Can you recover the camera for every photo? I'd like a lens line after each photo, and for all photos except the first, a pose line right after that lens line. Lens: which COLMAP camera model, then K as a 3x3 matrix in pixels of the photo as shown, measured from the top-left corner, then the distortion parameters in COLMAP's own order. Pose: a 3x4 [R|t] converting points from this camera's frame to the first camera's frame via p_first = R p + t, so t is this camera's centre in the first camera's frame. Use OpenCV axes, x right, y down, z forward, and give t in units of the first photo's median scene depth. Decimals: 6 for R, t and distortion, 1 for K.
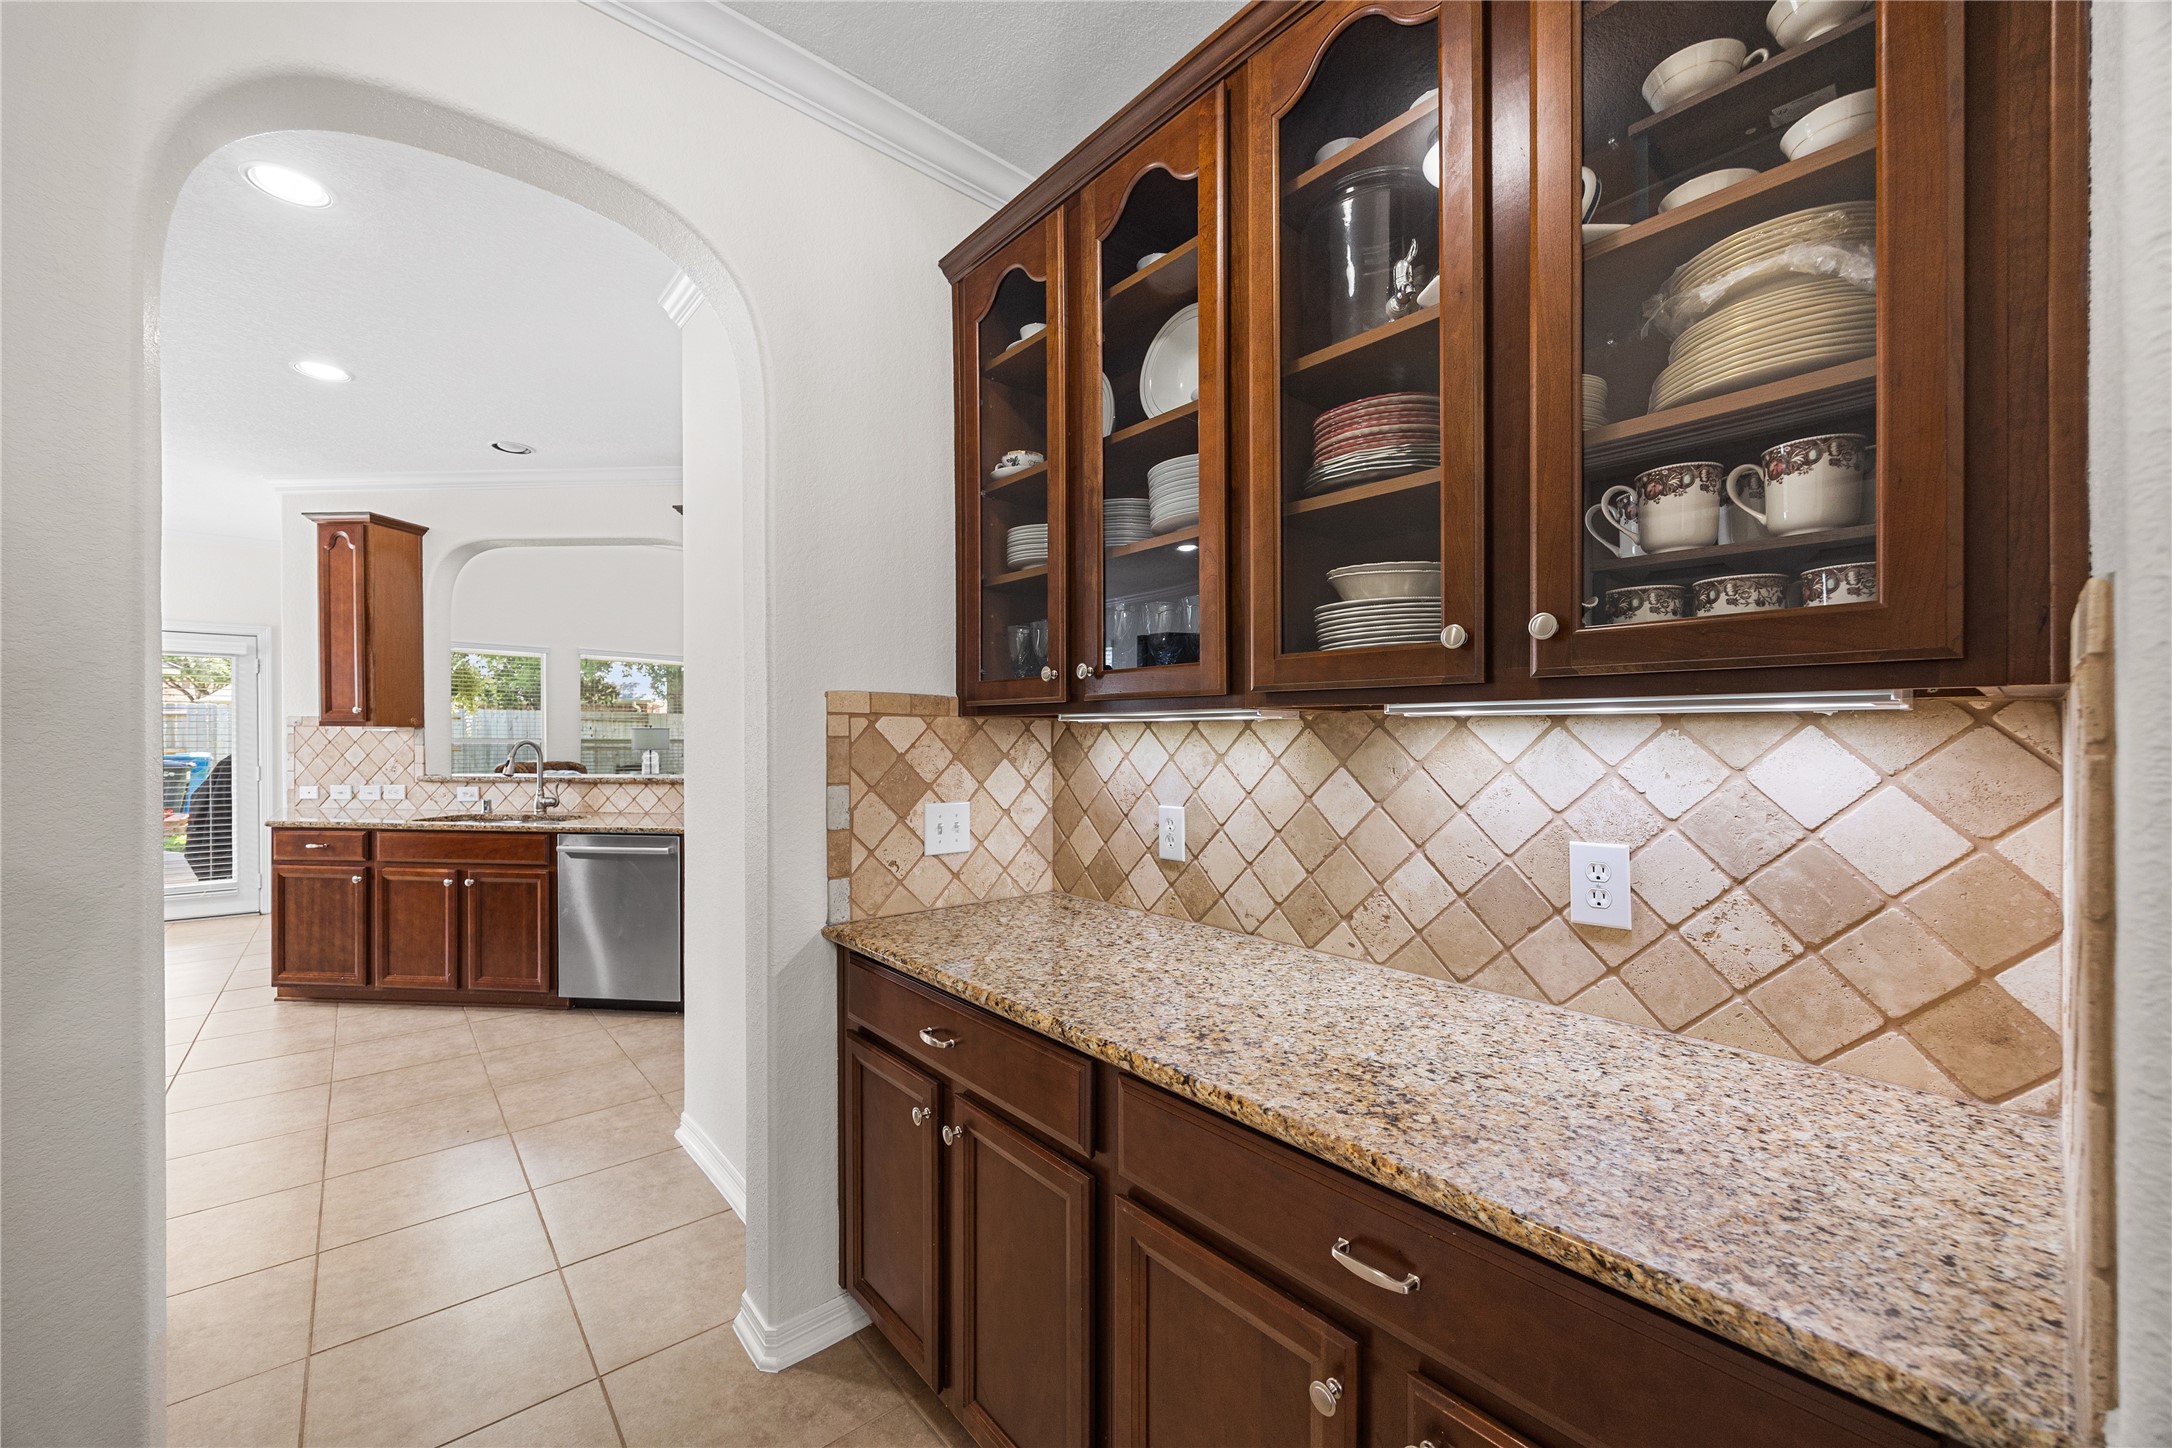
lens RADIAL K [[846.5, 0, 1088.0], [0, 846.5, 746.3], [0, 0, 1]] dist [0.003314, -0.001150]
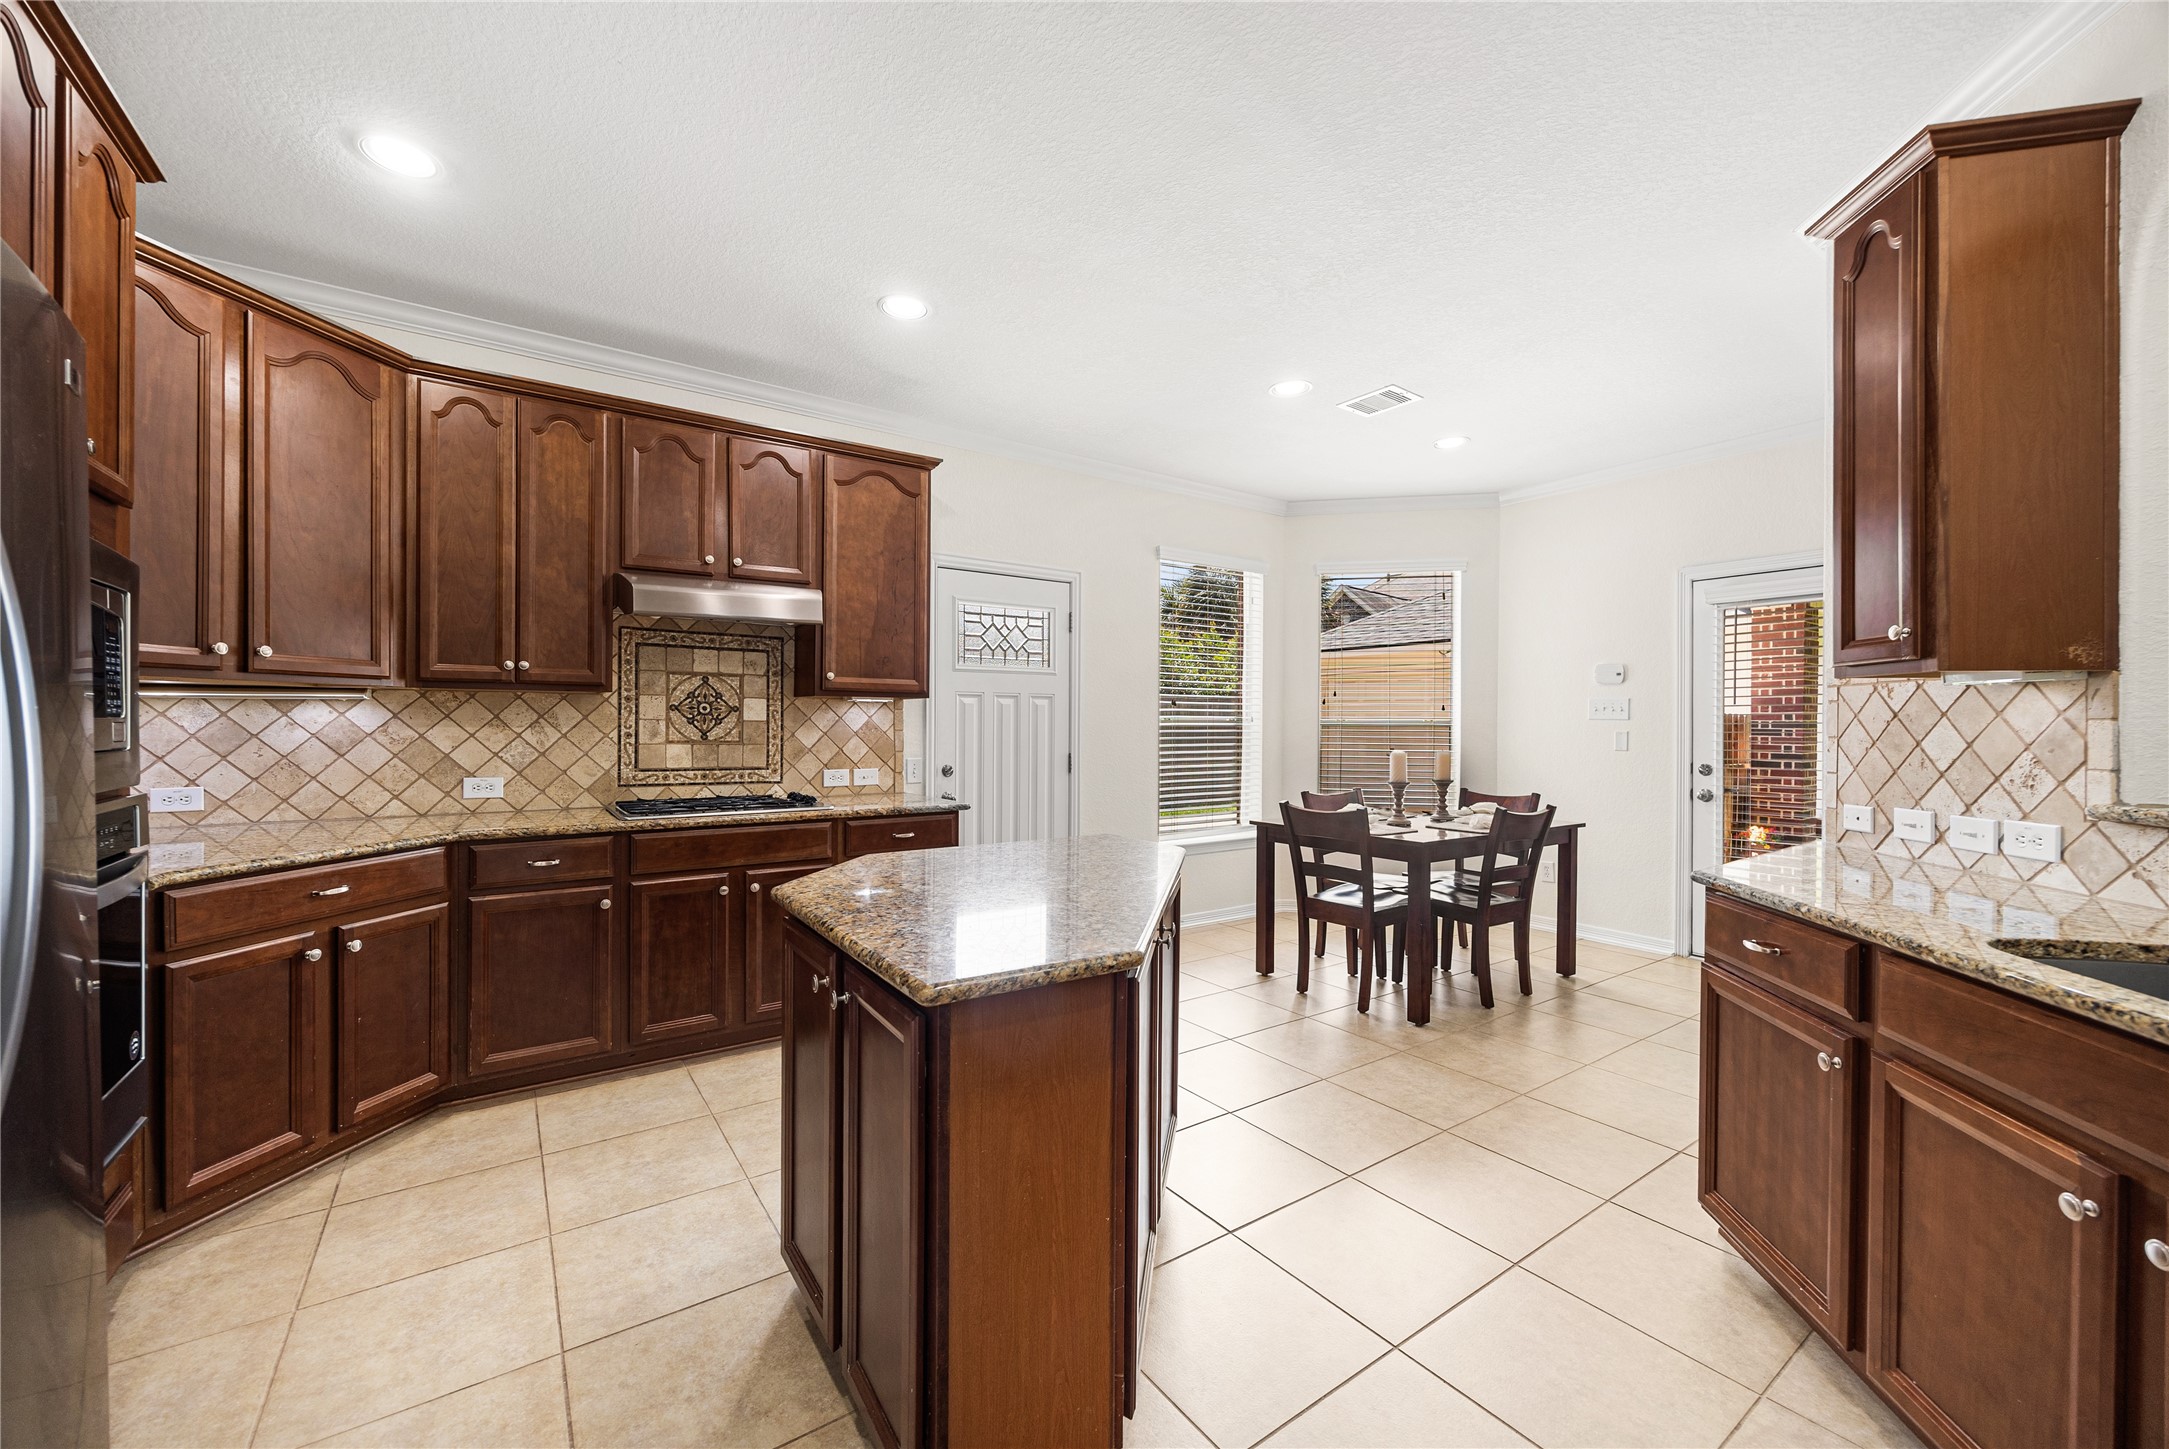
lens RADIAL K [[845.3, 0, 1075.0], [0, 845.3, 726.7], [0, 0, 1]] dist [0.003314, -0.001150]
pose [[-0.100749, -0.000596, -0.994912, -0.410244], [-0.017597, 0.999844, 0.001183, 0.009273], [0.994756, 0.017627, -0.100744, 0.641845]]
